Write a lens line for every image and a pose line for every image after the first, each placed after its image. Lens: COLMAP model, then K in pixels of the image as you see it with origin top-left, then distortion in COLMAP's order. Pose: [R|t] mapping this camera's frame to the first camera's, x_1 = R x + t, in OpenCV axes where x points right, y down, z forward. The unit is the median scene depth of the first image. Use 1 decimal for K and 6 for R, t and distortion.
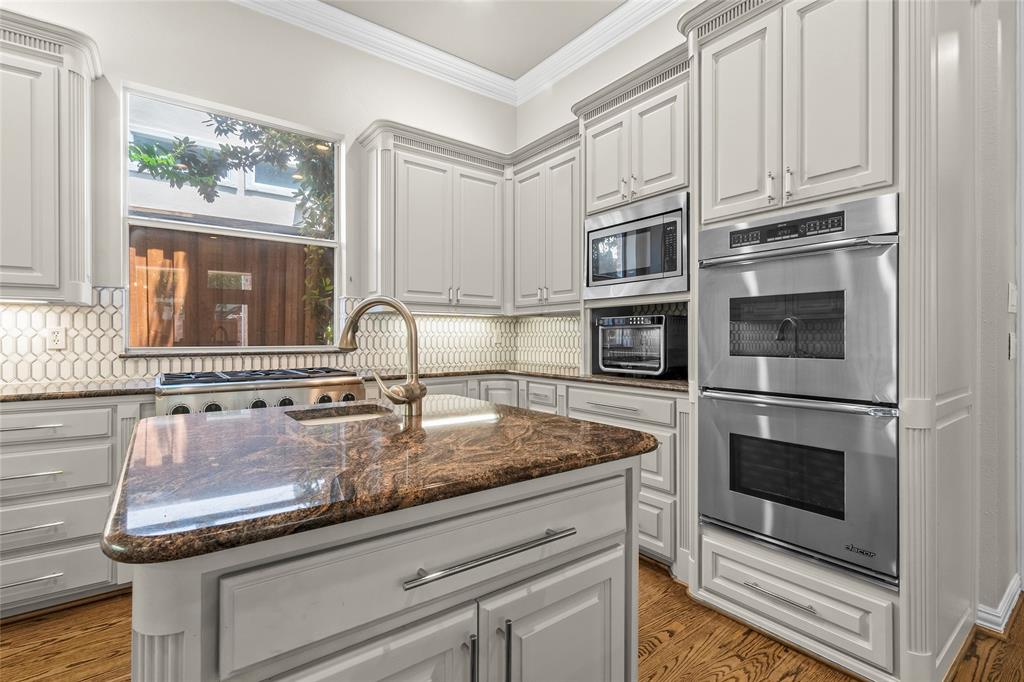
lens RADIAL K [[461.4, 0, 509.9], [0, 461.4, 340.1], [0, 0, 1]] dist [-0.001671, 0.000626]
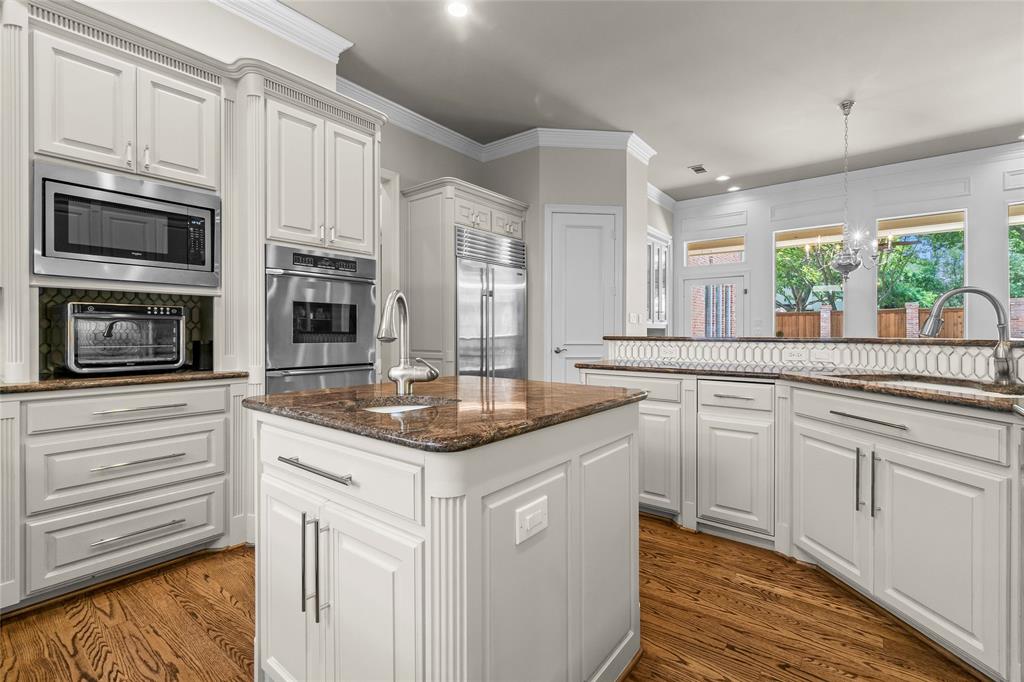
lens RADIAL K [[461.4, 0, 513.8], [0, 461.4, 334.3], [0, 0, 1]] dist [-0.001671, 0.000626]
pose [[-0.241166, -0.001713, 0.970482, -0.686714], [0.004042, 0.999988, 0.002769, 0.004456], [-0.970476, 0.004590, -0.241156, 0.474586]]
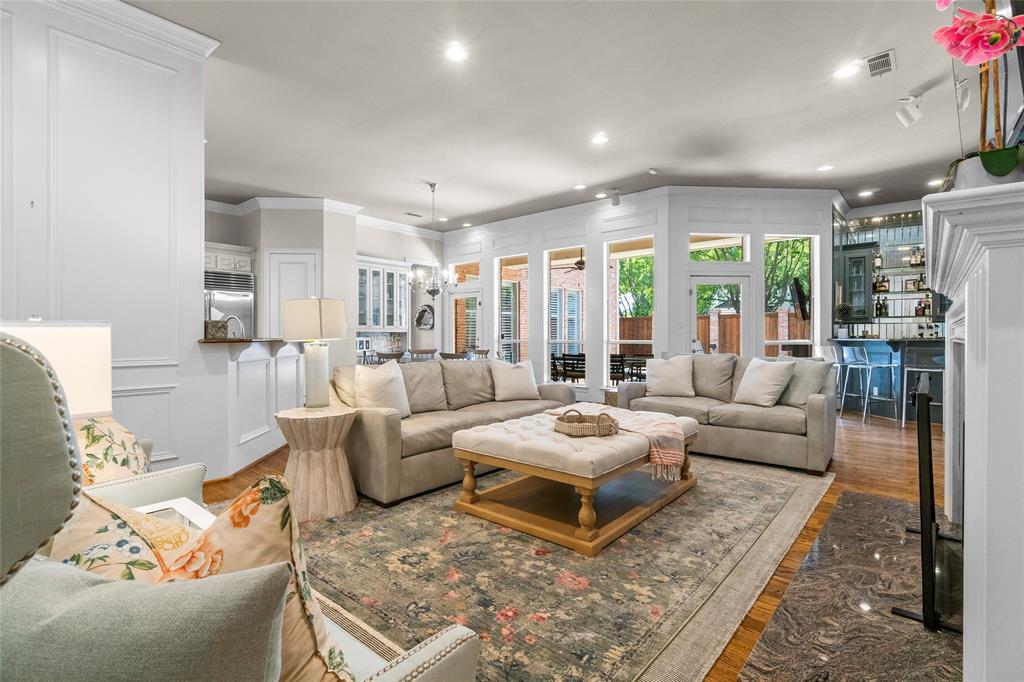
lens RADIAL K [[489.4, 0, 512.5], [0, 489.4, 340.1], [0, 0, 1]] dist [-0.000107, -0.000515]
pose [[-0.195251, -0.008863, 0.980713, -2.063836], [0.003904, 0.999944, 0.009814, 0.009430], [-0.980746, 0.005745, -0.195205, -0.989737]]
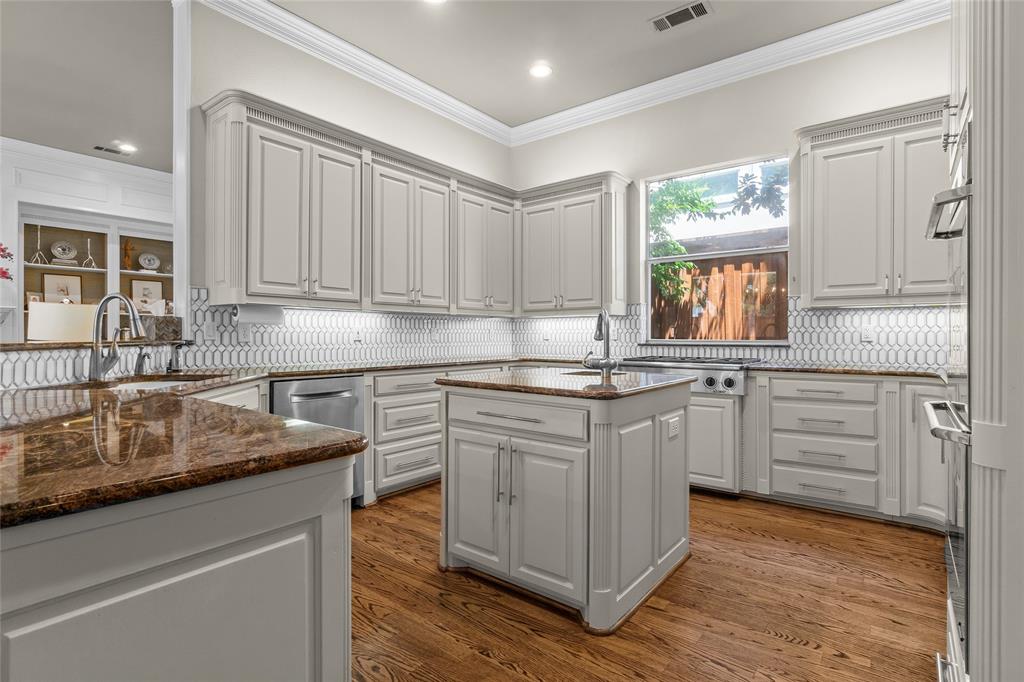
lens RADIAL K [[505.2, 0, 509.4], [0, 505.2, 334.5], [0, 0, 1]] dist [-0.004959, -0.000186]
pose [[0.243022, 0.000261, -0.970021, 0.775374], [-0.005037, 0.999987, -0.000993, 0.002968], [0.970008, 0.005128, 0.243020, 0.078955]]
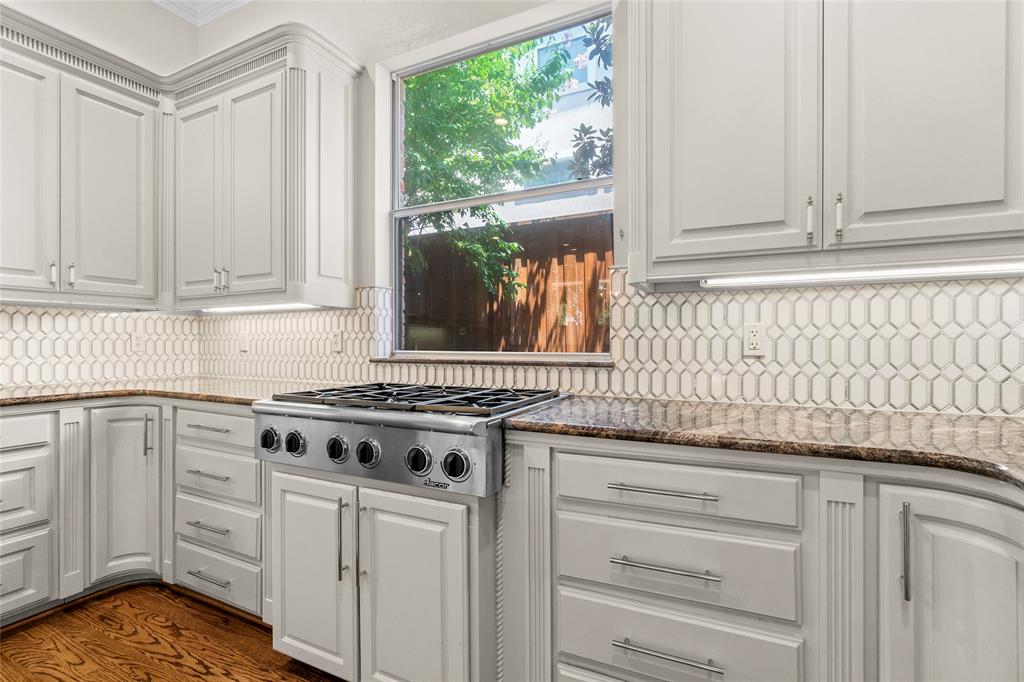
lens RADIAL K [[489.4, 0, 500.3], [0, 489.4, 339.0], [0, 0, 1]] dist [-0.000107, -0.000515]
pose [[0.435654, -0.006830, -0.900088, 0.137534], [-0.005444, 0.999933, -0.010222, 0.000599], [0.900098, 0.009353, 0.435588, 0.751022]]
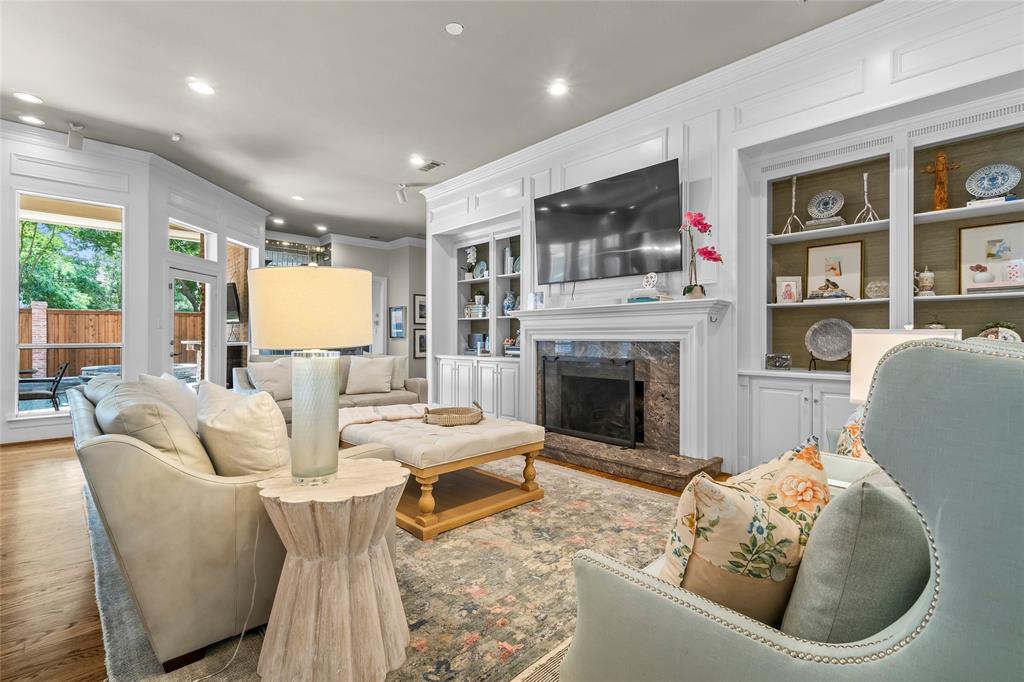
lens RADIAL K [[461.4, 0, 510.0], [0, 461.4, 336.6], [0, 0, 1]] dist [-0.001671, 0.000626]
pose [[-0.993953, -0.002473, -0.109779, -0.961868], [-0.002698, 0.999995, 0.001908, 0.006904], [0.109774, 0.002193, -0.993954, -0.121678]]
